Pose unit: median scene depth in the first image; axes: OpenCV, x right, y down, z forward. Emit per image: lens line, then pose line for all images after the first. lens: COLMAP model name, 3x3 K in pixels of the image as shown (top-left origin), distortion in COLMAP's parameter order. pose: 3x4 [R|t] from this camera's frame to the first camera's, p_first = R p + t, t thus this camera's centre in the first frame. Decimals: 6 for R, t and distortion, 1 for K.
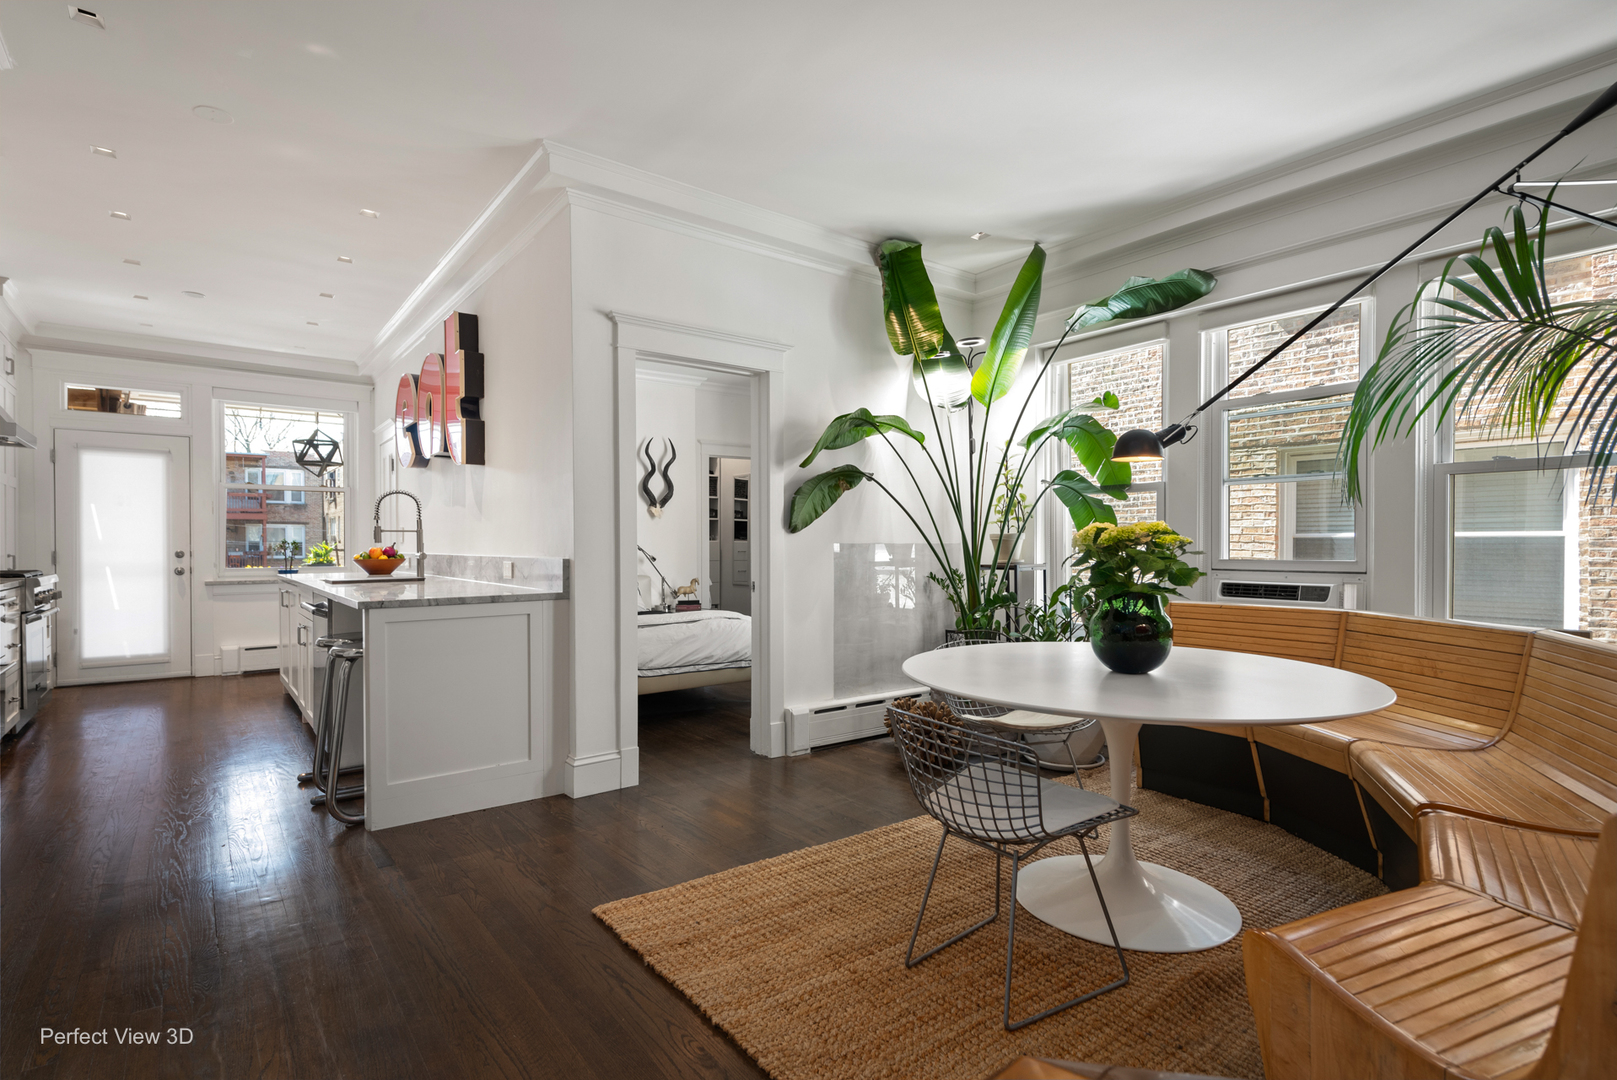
lens RADIAL K [[763.1, 0, 775.4], [0, 763.1, 547.1], [0, 0, 1]] dist [0.004196, 0.000283]
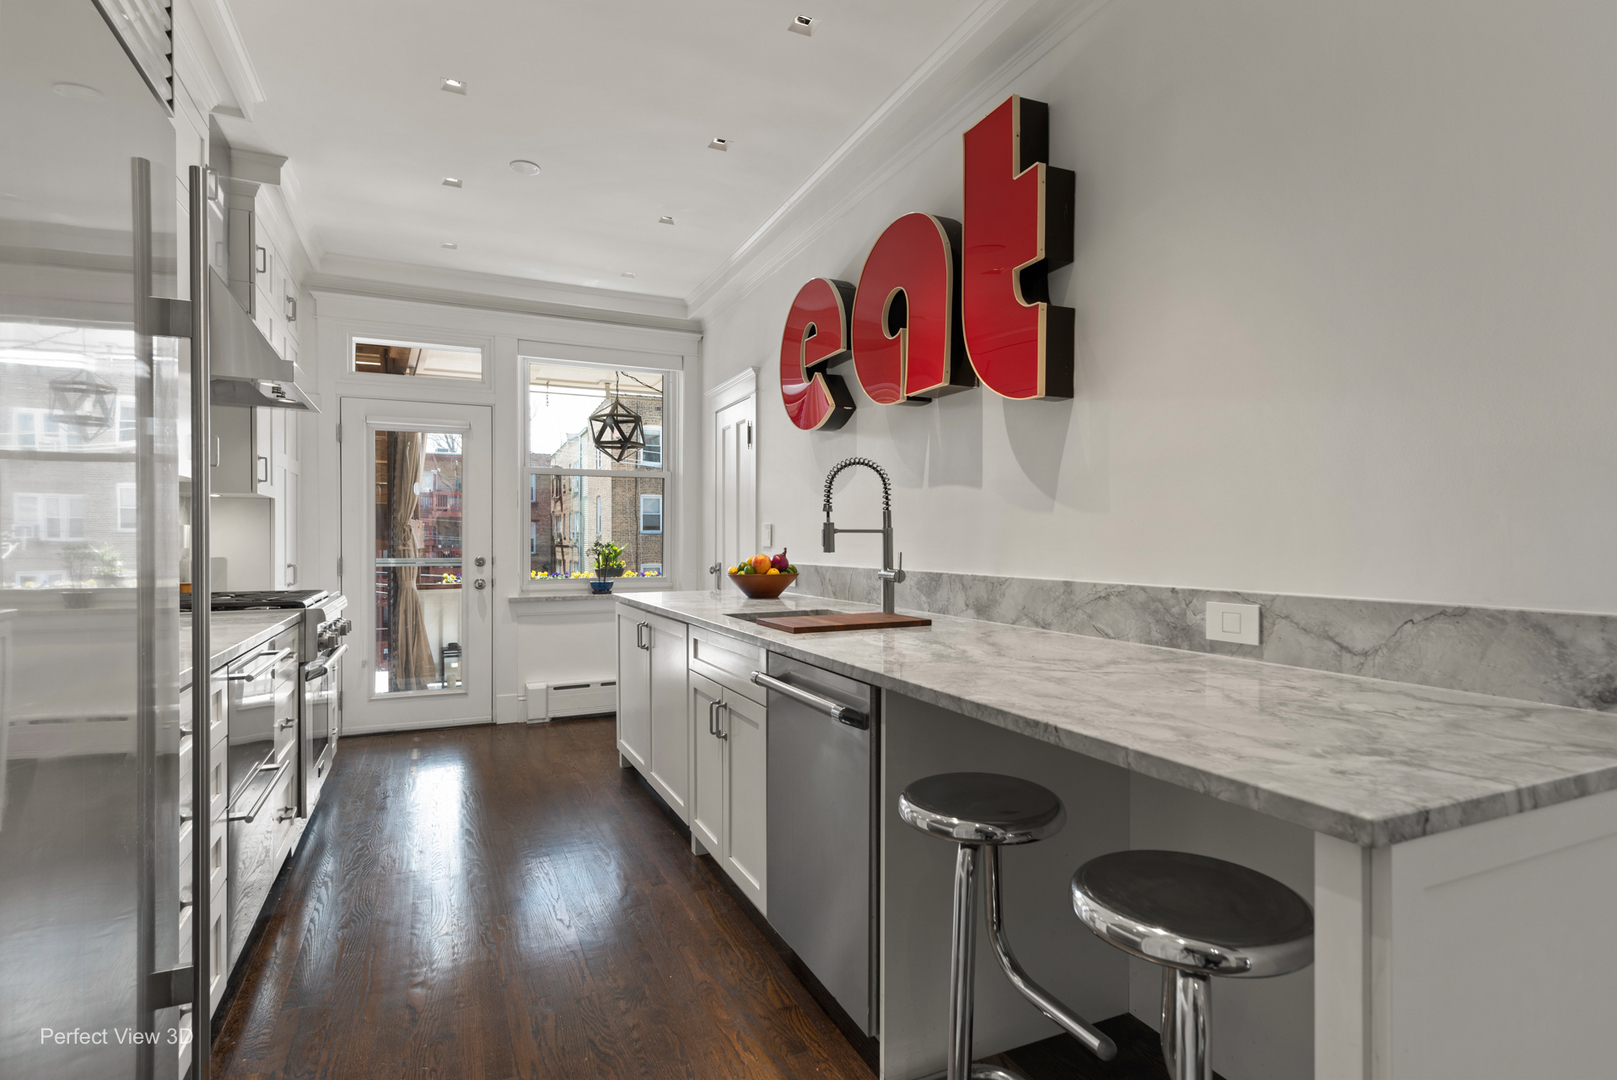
lens RADIAL K [[792.7, 0, 797.0], [0, 792.7, 537.9], [0, 0, 1]] dist [0.015523, -0.000554]
pose [[0.973694, 0.000399, -0.227860, -0.314382], [-0.002134, 0.999971, -0.007368, -0.009016], [0.227851, 0.007660, 0.973666, 0.327543]]
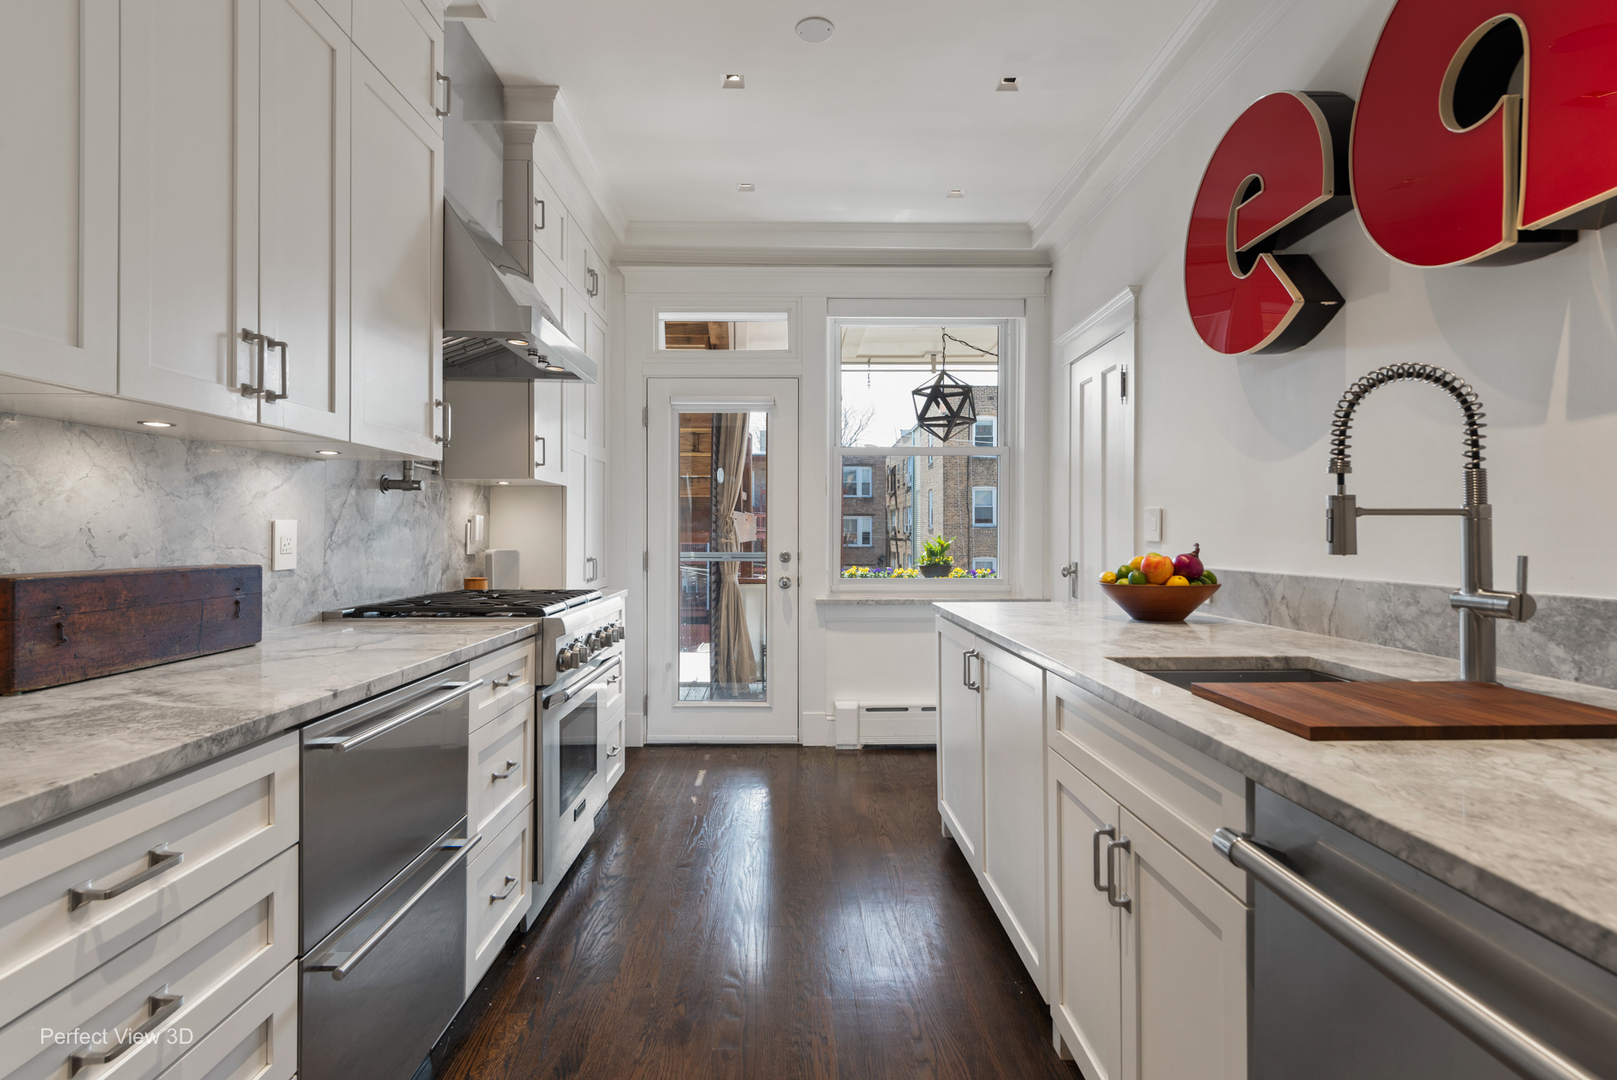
lens RADIAL K [[792.7, 0, 797.0], [0, 792.7, 537.9], [0, 0, 1]] dist [0.015523, -0.000554]
pose [[0.800588, 0.004595, -0.599198, -0.386766], [-0.004015, 0.999989, 0.002303, -0.008792], [0.599202, 0.000562, 0.800598, 0.493016]]
